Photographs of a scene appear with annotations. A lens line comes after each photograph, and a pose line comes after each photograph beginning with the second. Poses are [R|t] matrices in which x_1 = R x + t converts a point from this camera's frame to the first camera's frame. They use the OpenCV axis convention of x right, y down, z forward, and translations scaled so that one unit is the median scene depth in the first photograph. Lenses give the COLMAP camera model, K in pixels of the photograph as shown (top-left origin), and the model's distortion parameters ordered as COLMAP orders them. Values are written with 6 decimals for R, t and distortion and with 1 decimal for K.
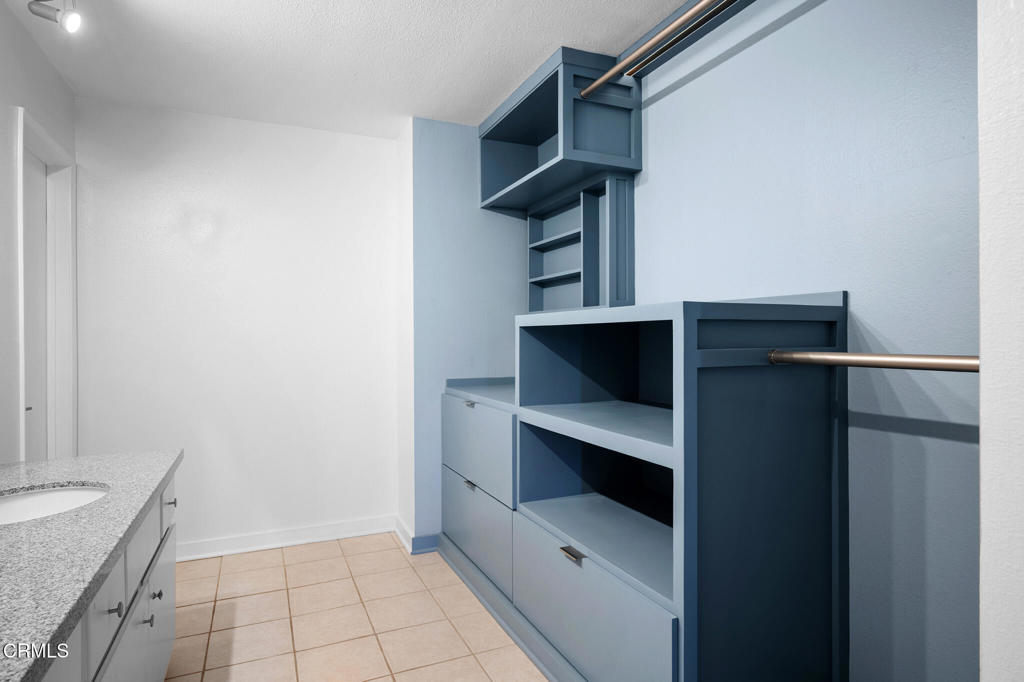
lens RADIAL K [[570.6, 0, 512.3], [0, 570.6, 334.9], [0, 0, 1]] dist [0.000174, -0.000681]
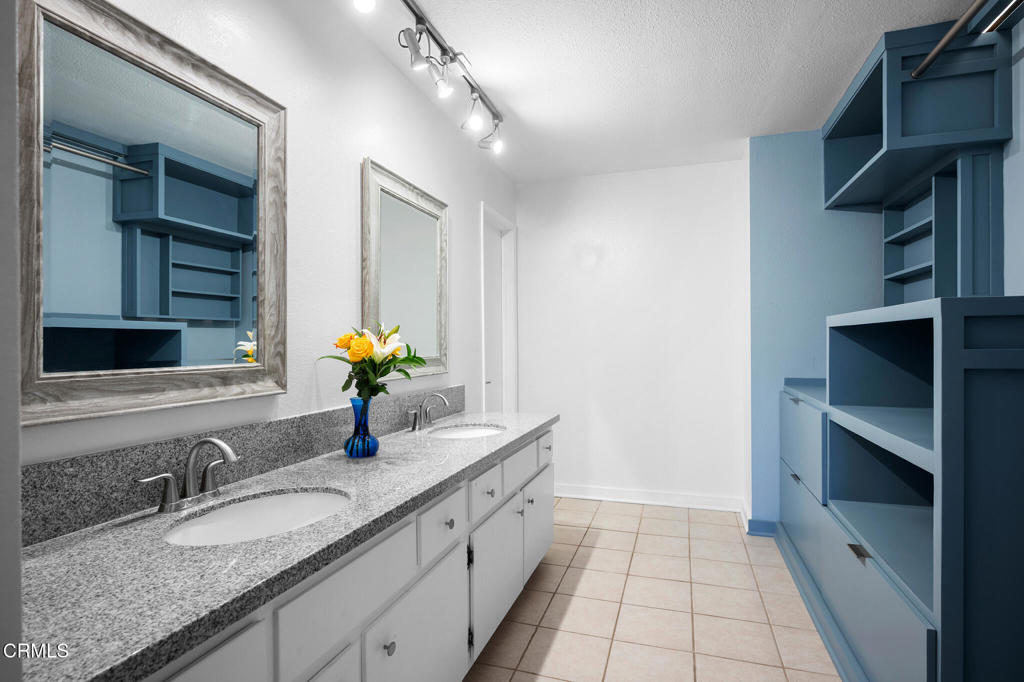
lens RADIAL K [[525.0, 0, 512.7], [0, 525.0, 342.5], [0, 0, 1]] dist [-0.001156, -0.001280]
pose [[0.740427, 0.001046, -0.672136, 0.199269], [0.005729, 0.999953, 0.007868, 0.002217], [0.672112, -0.009677, 0.740386, -0.067648]]
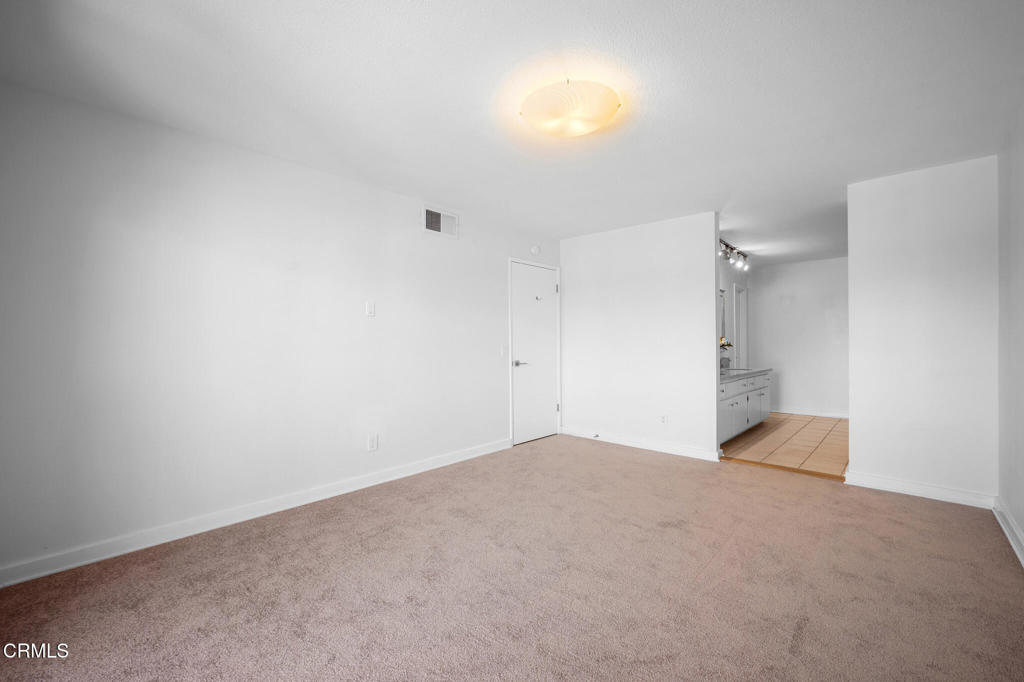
lens RADIAL K [[426.4, 0, 512.0], [0, 426.4, 341.0], [0, 0, 1]] dist [0.000001, -0.000001]
pose [[0.395735, 0.000111, -0.918365, 1.107939], [0.005151, 0.999984, 0.002341, -0.000599], [0.918350, -0.005657, 0.395728, -1.415044]]
